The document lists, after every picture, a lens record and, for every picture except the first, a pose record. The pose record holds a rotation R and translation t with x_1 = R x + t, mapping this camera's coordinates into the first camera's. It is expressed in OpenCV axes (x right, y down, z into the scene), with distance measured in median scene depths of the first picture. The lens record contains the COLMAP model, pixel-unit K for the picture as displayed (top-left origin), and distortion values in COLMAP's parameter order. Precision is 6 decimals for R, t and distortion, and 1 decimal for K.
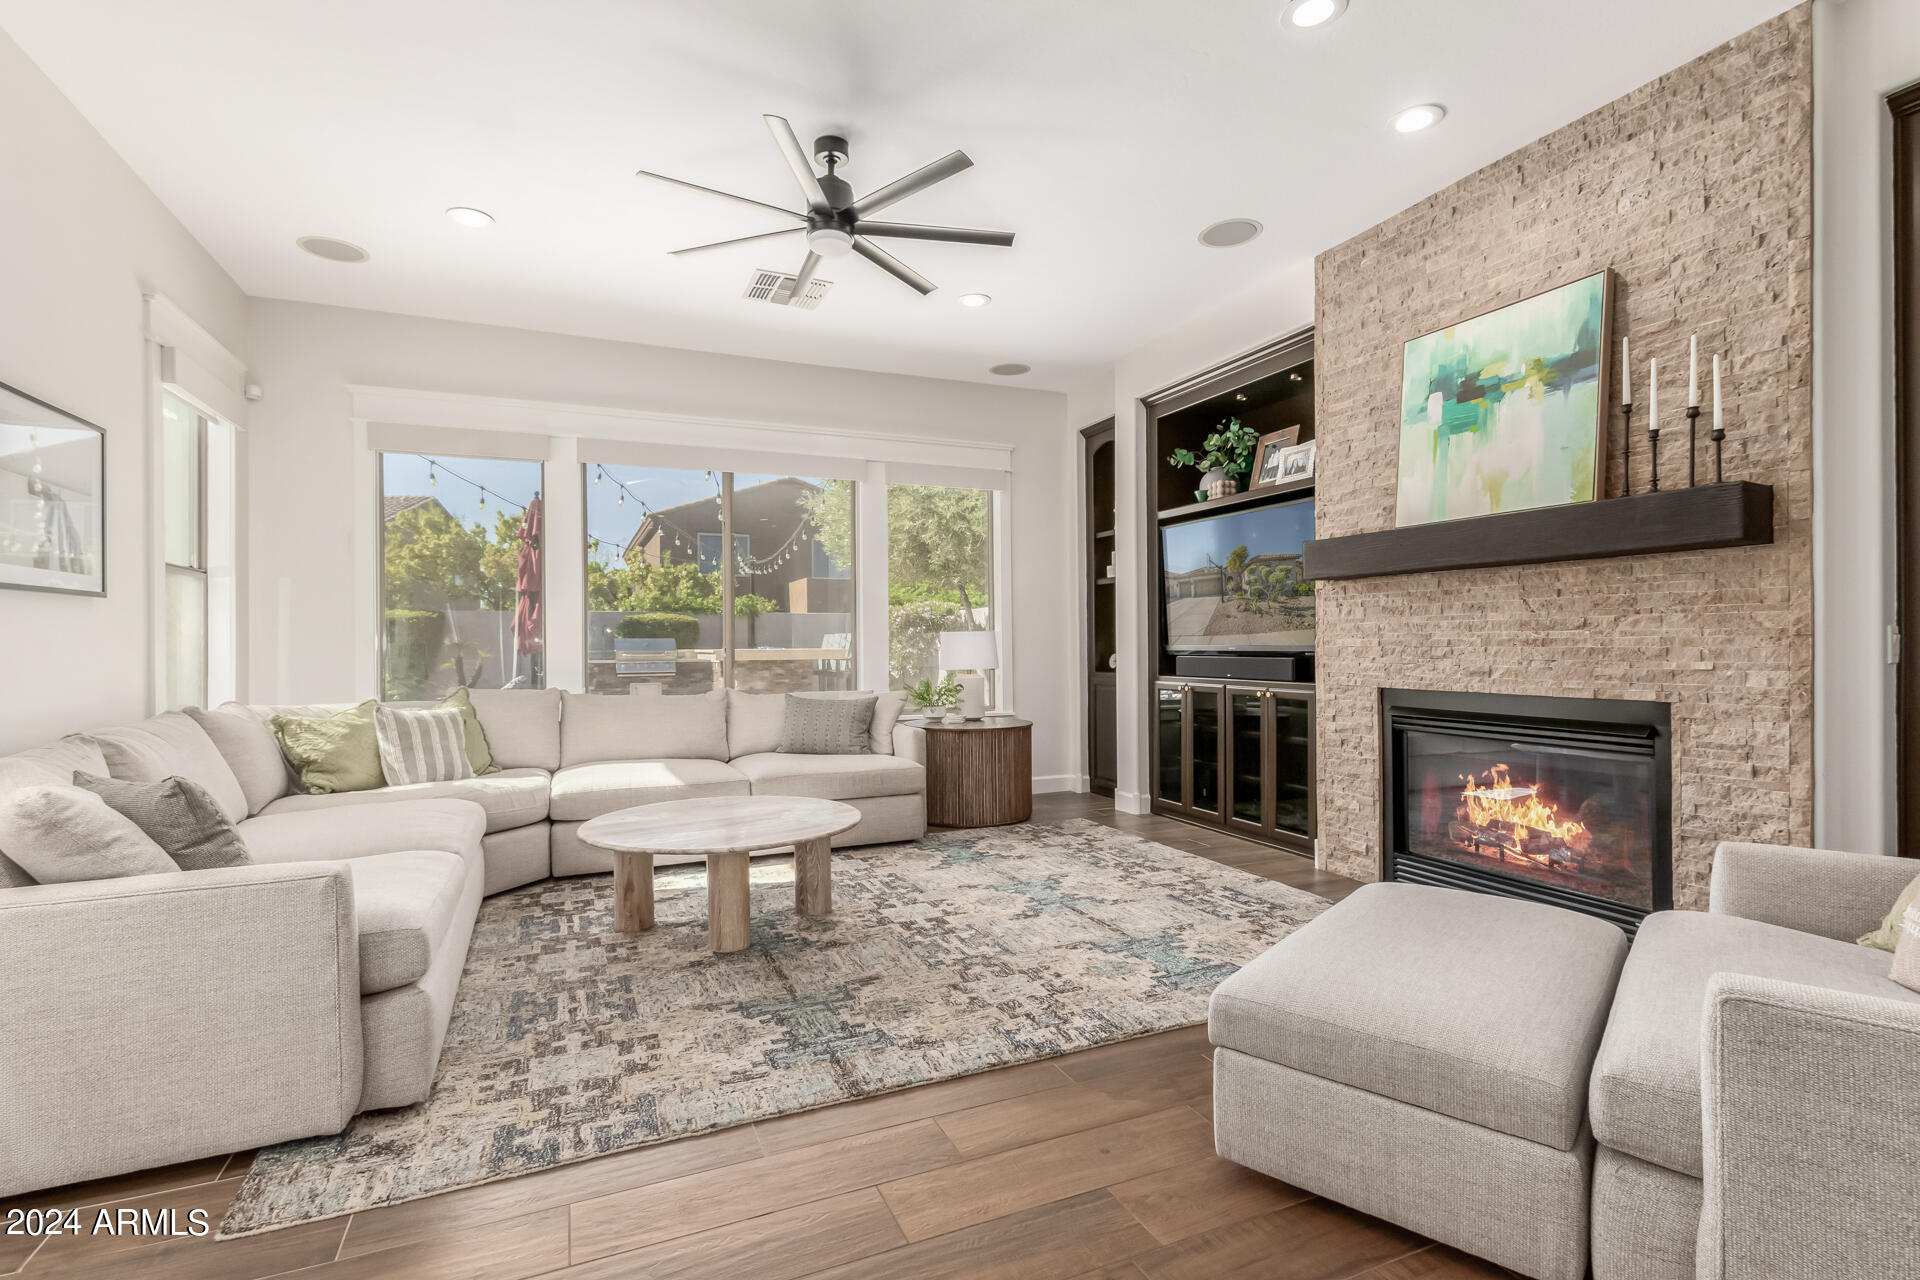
lens RADIAL K [[884.3, 0, 959.5], [0, 884.3, 645.3], [0, 0, 1]] dist [-0.036254, 0.005977]
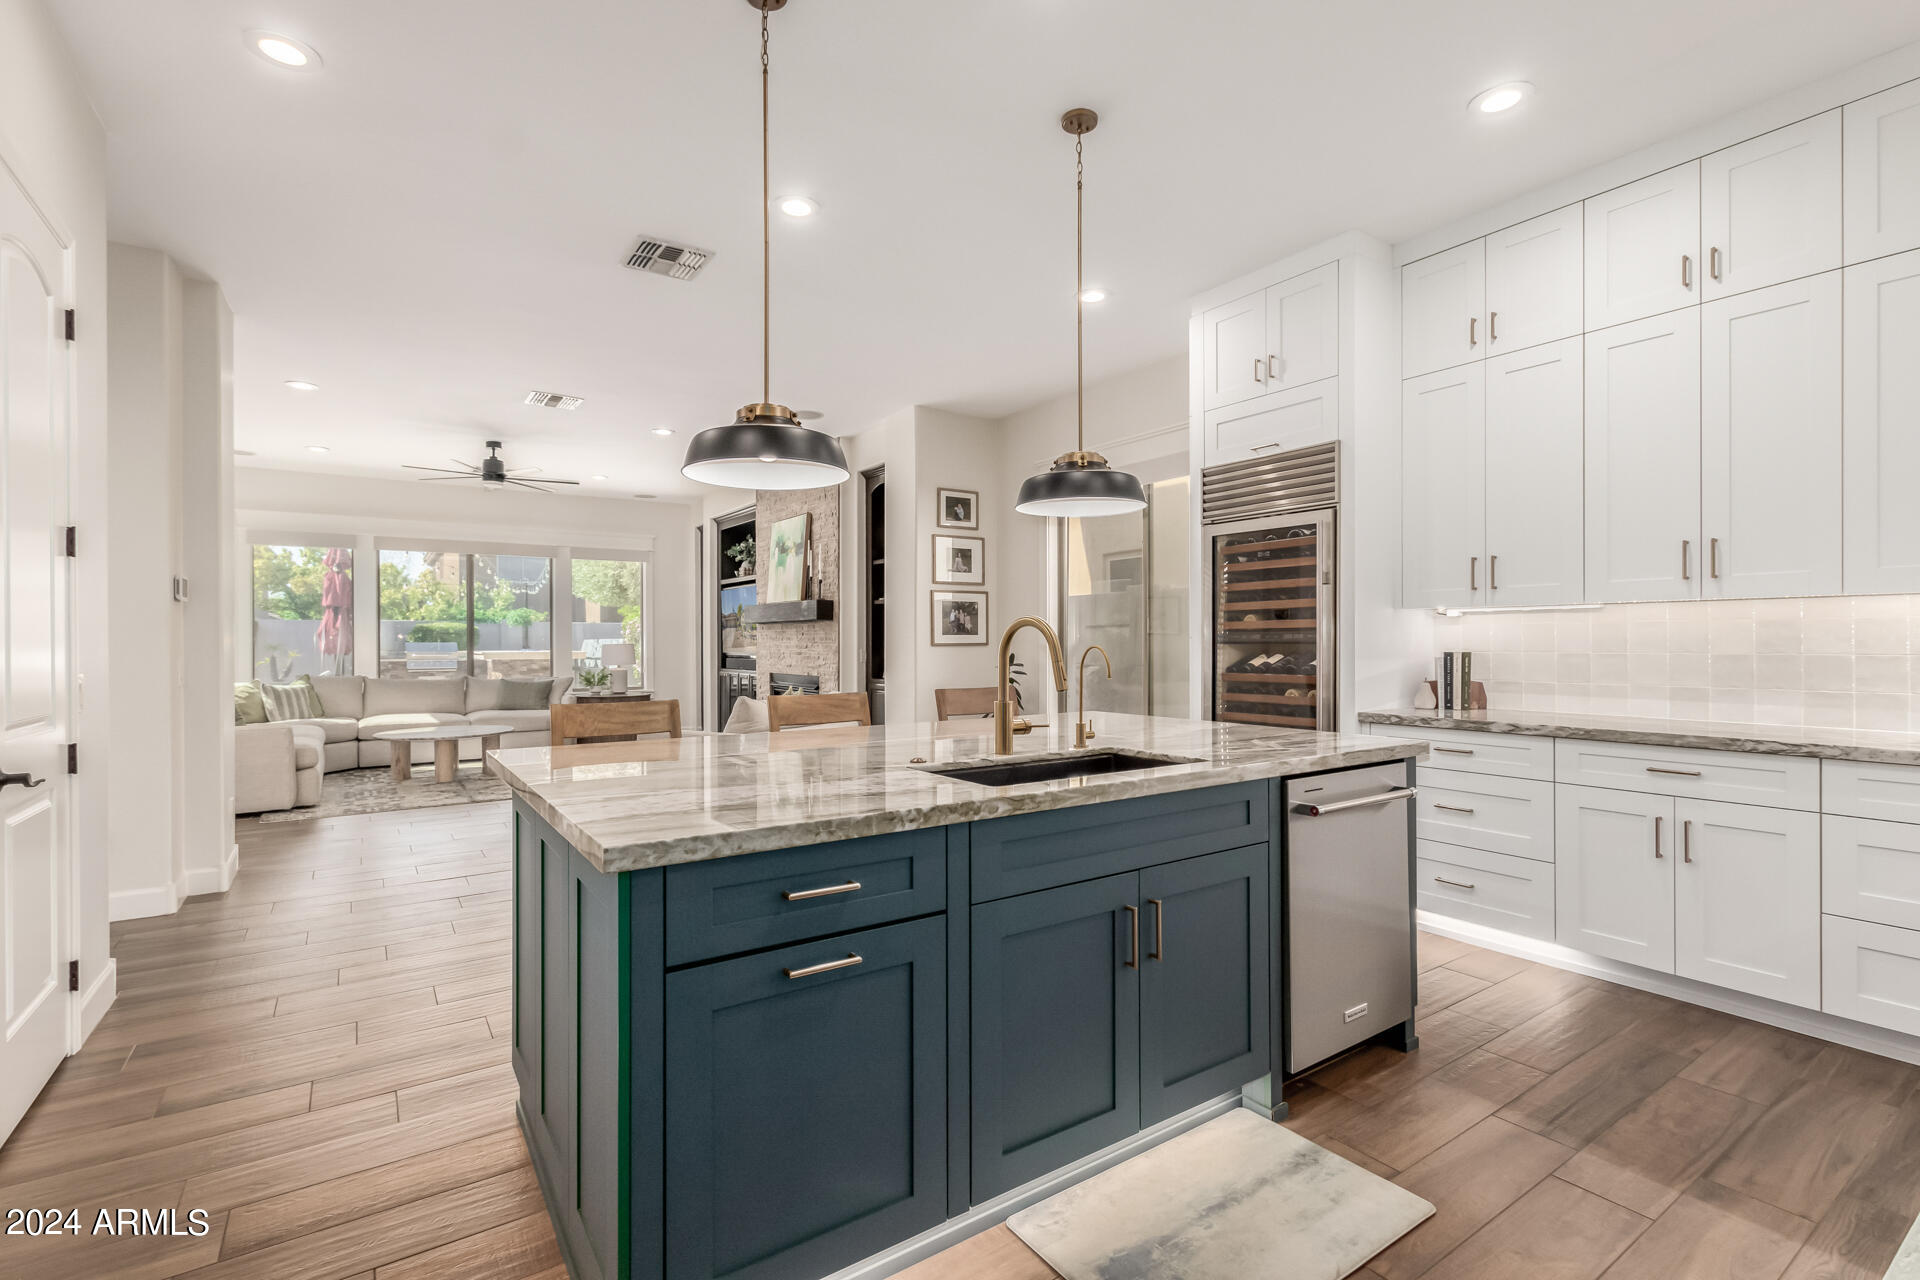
lens RADIAL K [[872.8, 0, 960.0], [0, 872.8, 640.0], [0, 0, 1]] dist [-0.003112, -0.000432]
pose [[0.983444, 0.006242, 0.181106, 0.506001], [-0.005411, 0.999972, -0.005080, -0.025267], [-0.181133, 0.004016, 0.983450, -1.170429]]
